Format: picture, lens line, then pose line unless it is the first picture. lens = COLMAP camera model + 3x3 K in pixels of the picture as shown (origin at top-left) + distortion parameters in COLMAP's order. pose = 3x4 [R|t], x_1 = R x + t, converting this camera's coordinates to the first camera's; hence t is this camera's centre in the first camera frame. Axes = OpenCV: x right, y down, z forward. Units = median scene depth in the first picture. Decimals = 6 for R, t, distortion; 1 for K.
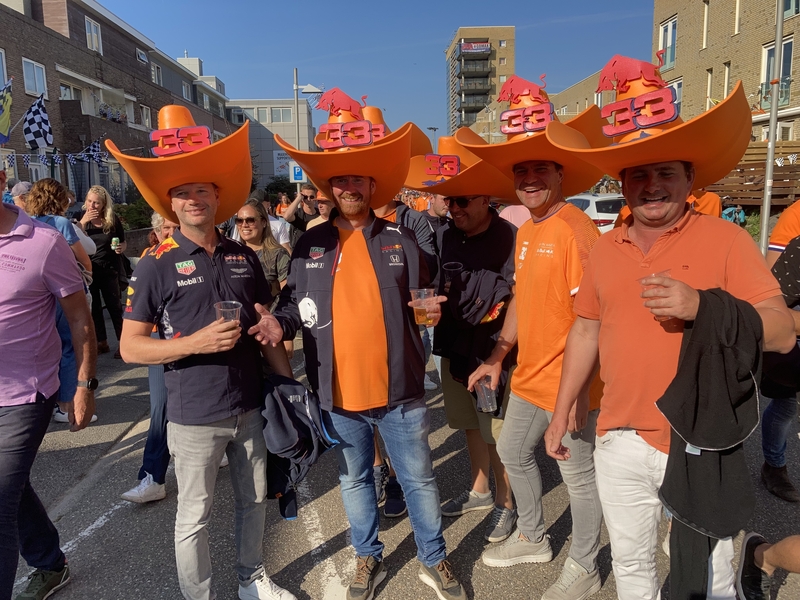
lens RADIAL K [[651.9, 0, 400.0], [0, 651.9, 300.0], [0, 0, 1]] dist [0.009361, -0.005167]
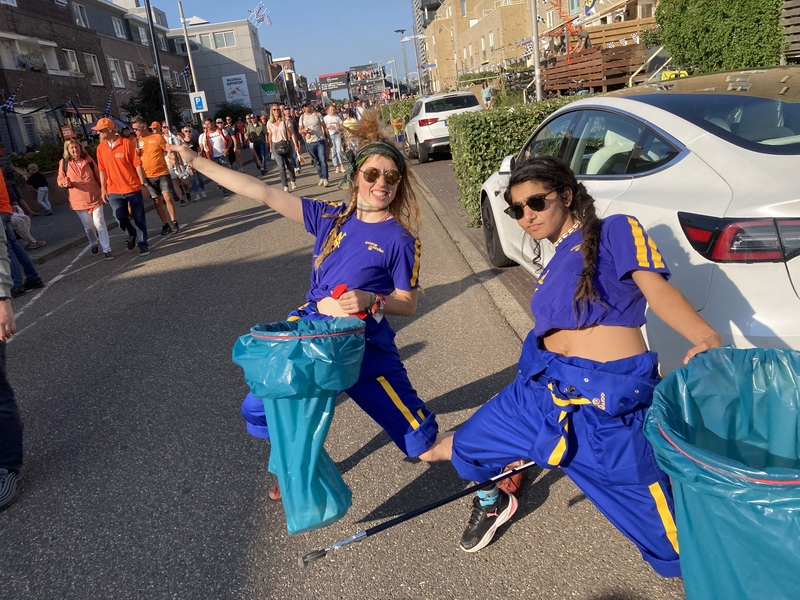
lens RADIAL K [[651.9, 0, 400.0], [0, 651.9, 300.0], [0, 0, 1]] dist [0.009361, -0.005167]
pose [[0.993616, -0.111597, -0.016558, 0.110233], [0.112808, 0.984801, 0.132068, 0.015018], [0.001568, -0.133093, 0.991102, -0.080644]]
